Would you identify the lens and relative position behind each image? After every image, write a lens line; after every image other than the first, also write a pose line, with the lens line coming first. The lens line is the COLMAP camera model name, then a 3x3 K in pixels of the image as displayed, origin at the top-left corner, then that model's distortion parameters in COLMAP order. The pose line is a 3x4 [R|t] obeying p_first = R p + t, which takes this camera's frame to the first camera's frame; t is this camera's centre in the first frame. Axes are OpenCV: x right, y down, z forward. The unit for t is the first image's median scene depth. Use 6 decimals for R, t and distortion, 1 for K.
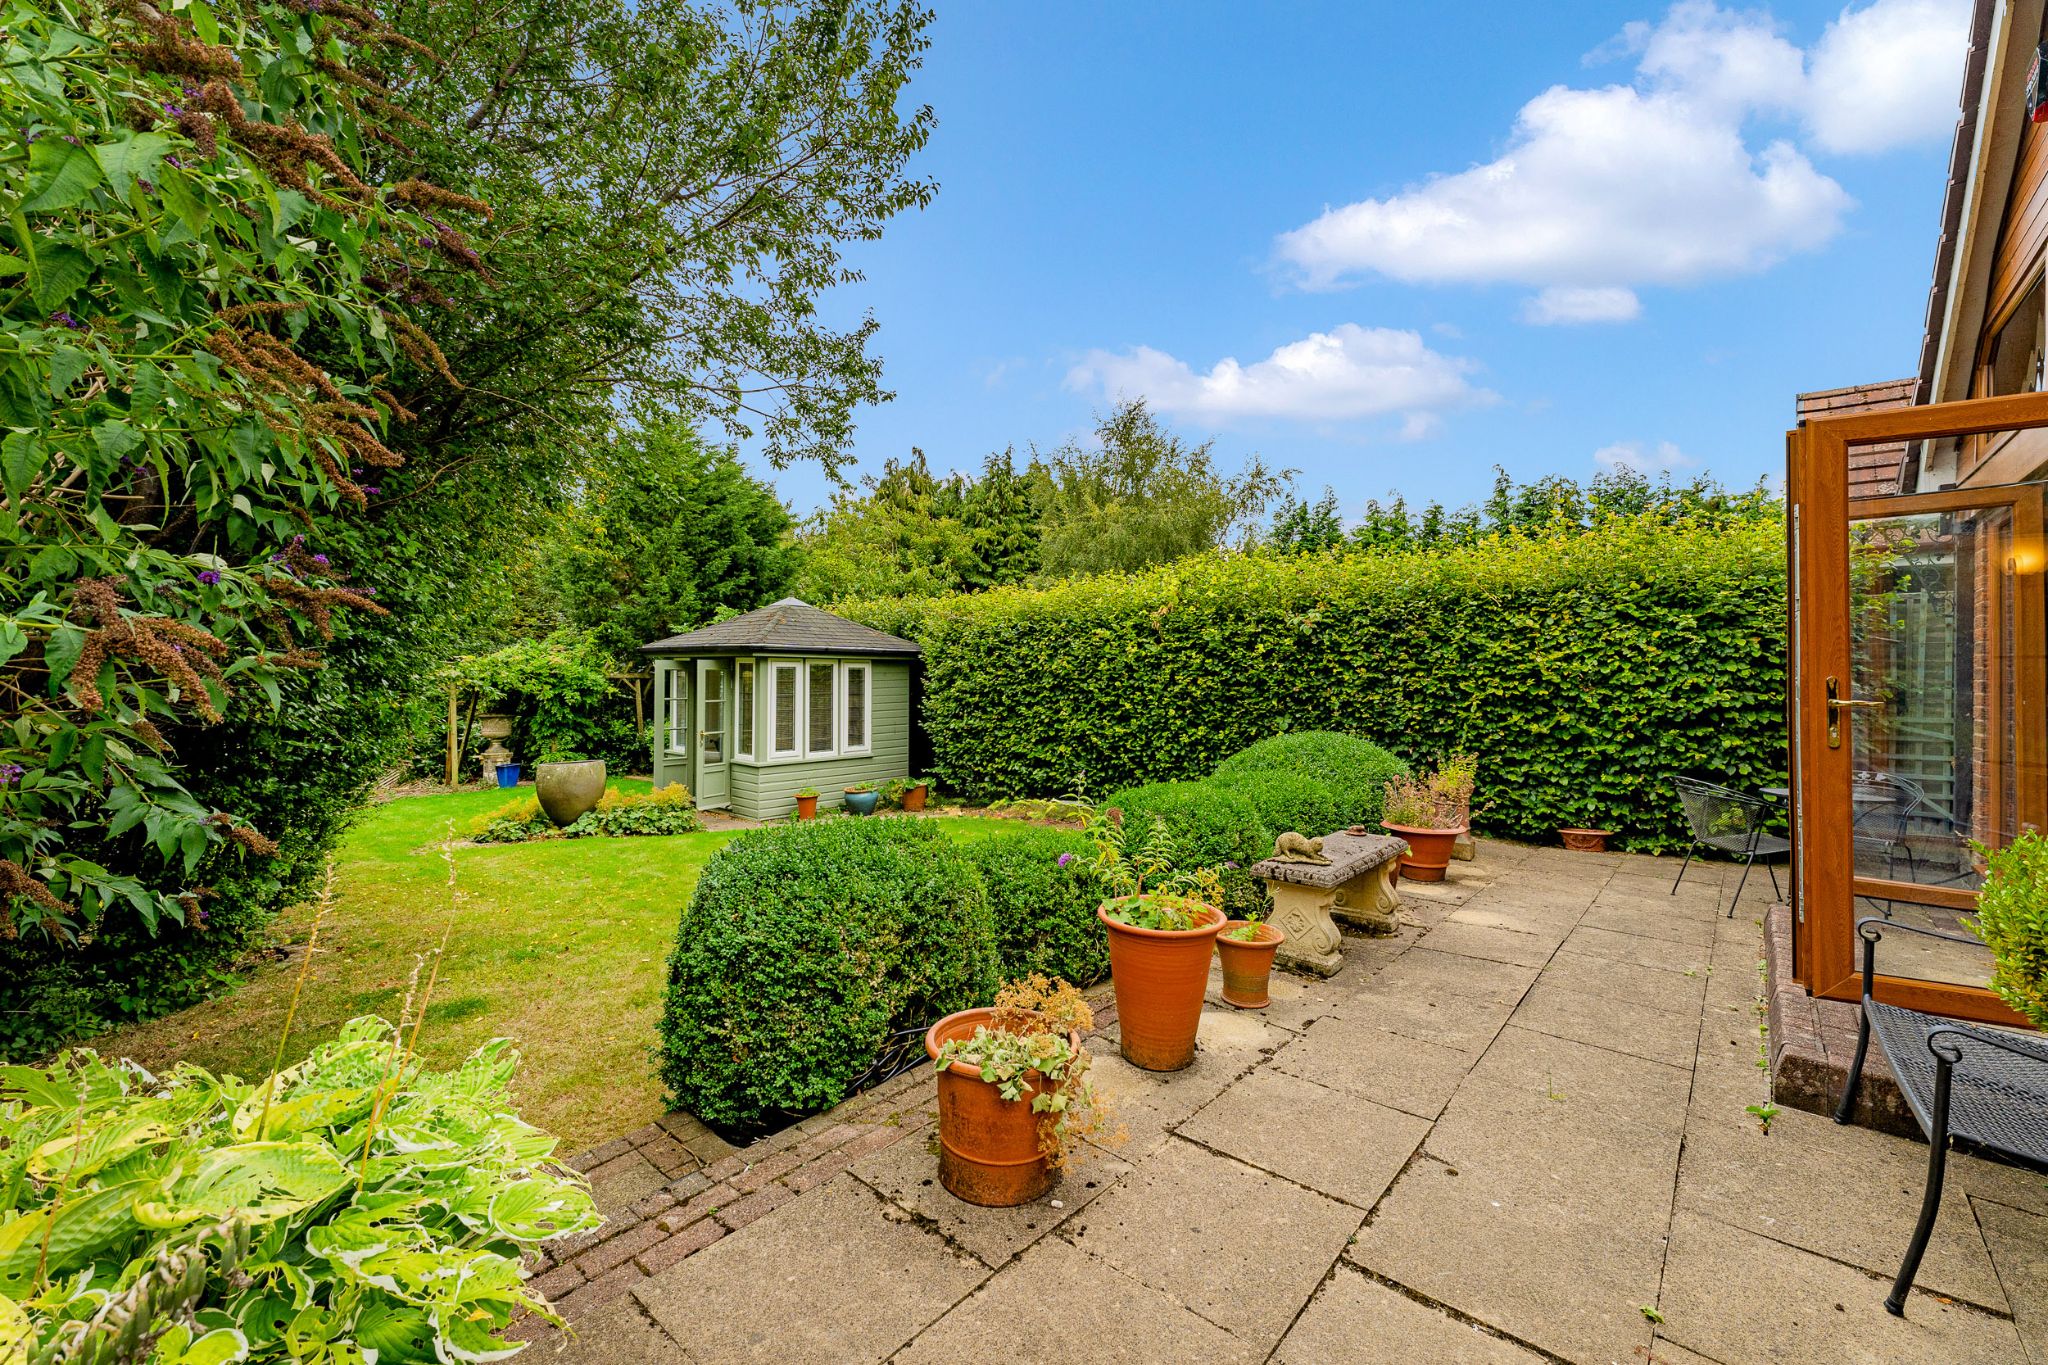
lens RADIAL K [[823.7, 0, 1012.4], [0, 823.7, 679.3], [0, 0, 1]] dist [0.000350, -0.000169]
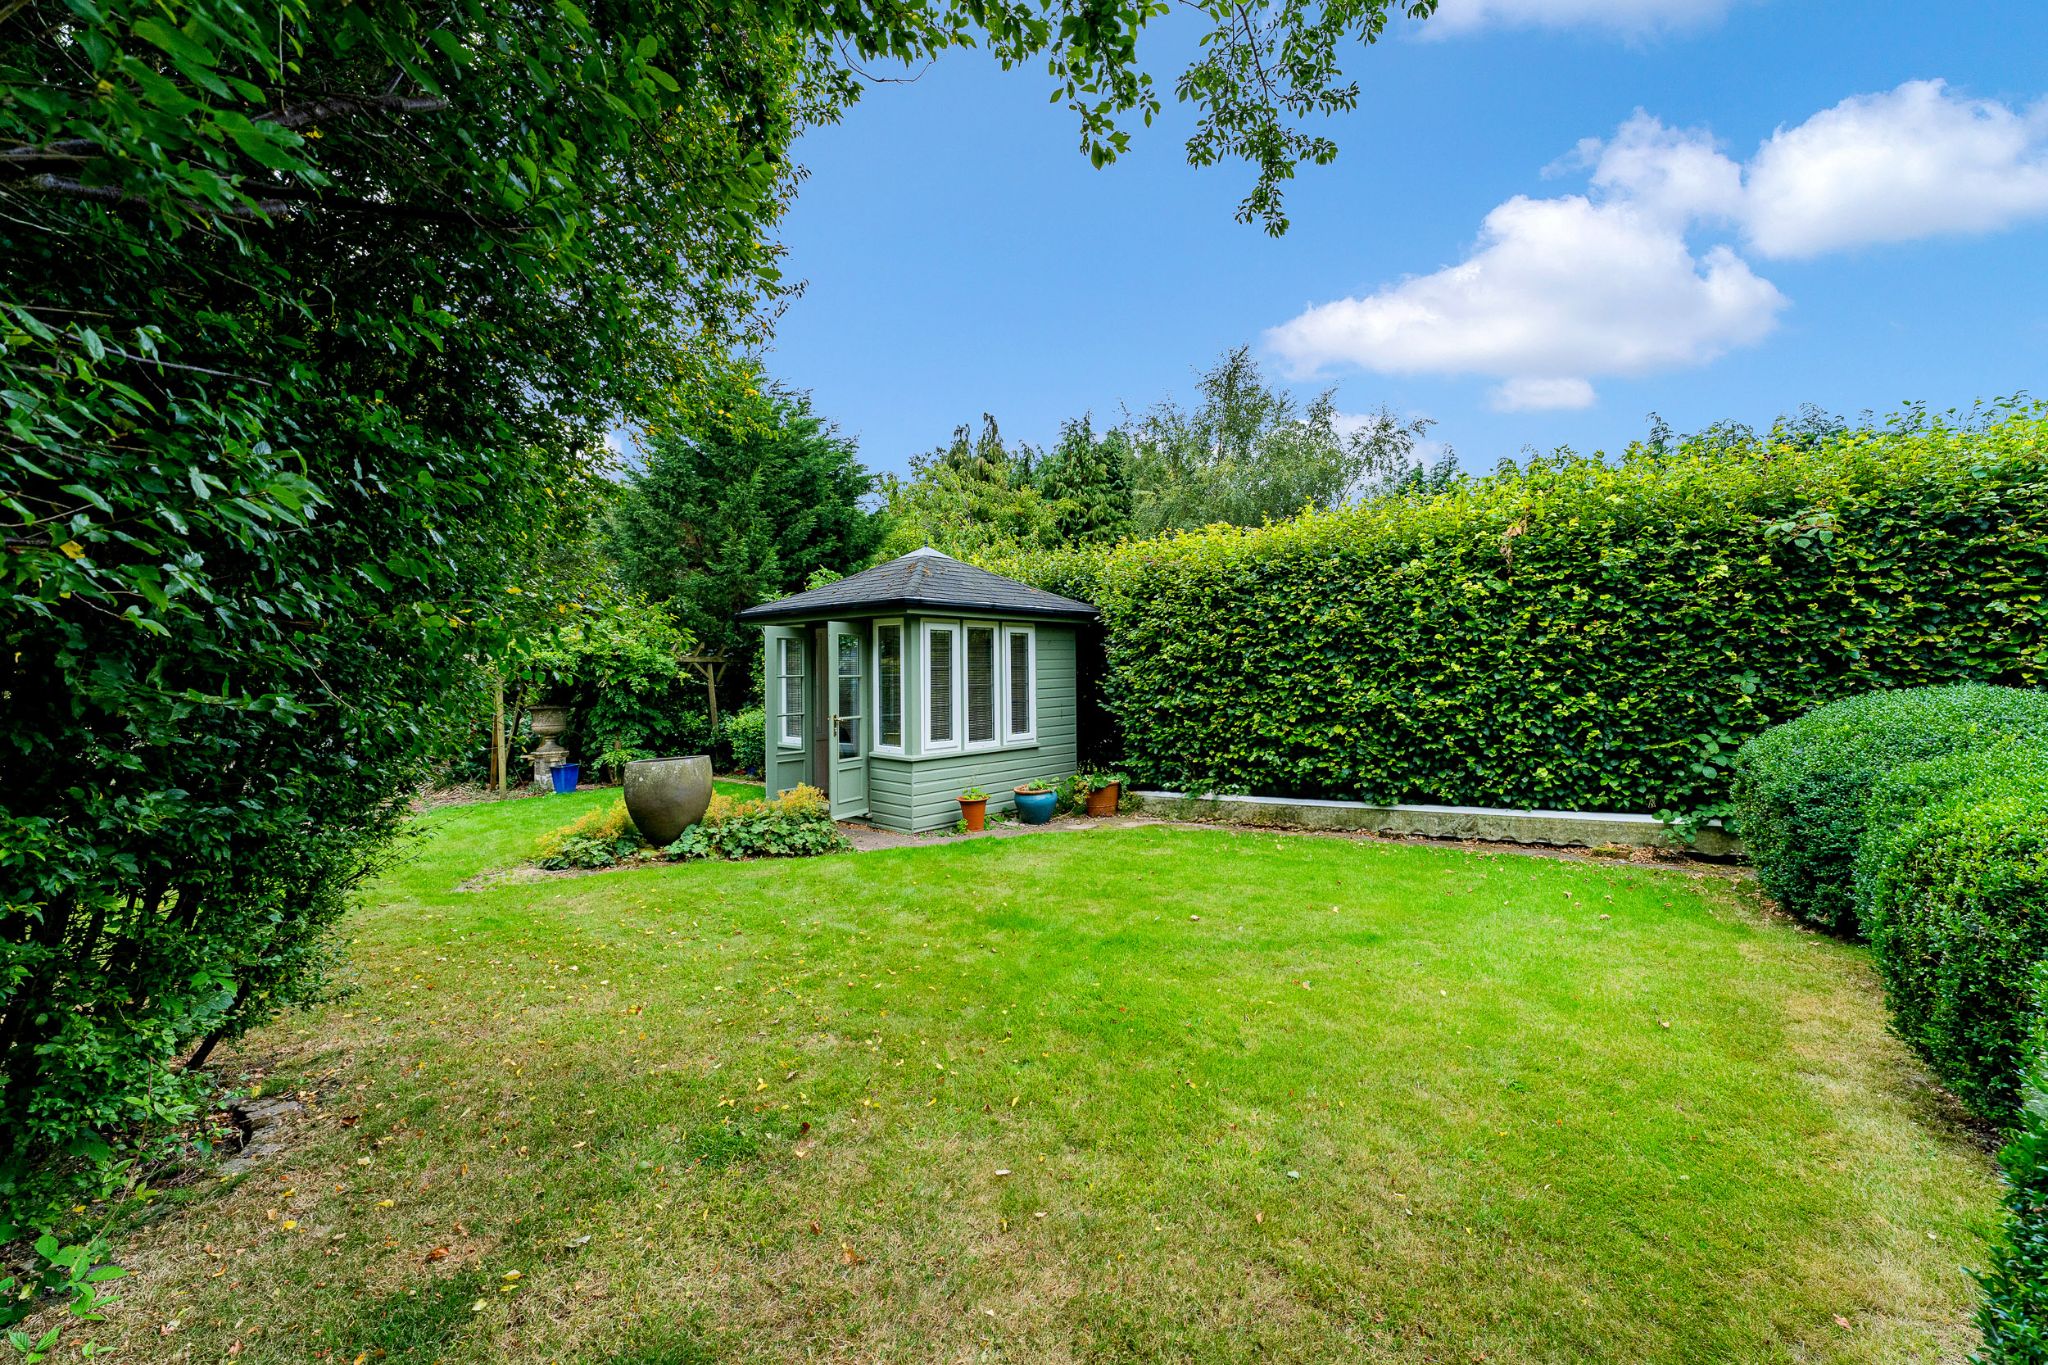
lens RADIAL K [[823.7, 0, 1027.7], [0, 823.7, 676.2], [0, 0, 1]] dist [0.000350, -0.000169]
pose [[0.999817, -0.015648, -0.011034, -0.184722], [0.015665, 0.999876, 0.001407, 0.027326], [0.011010, -0.001579, 0.999938, 0.236494]]
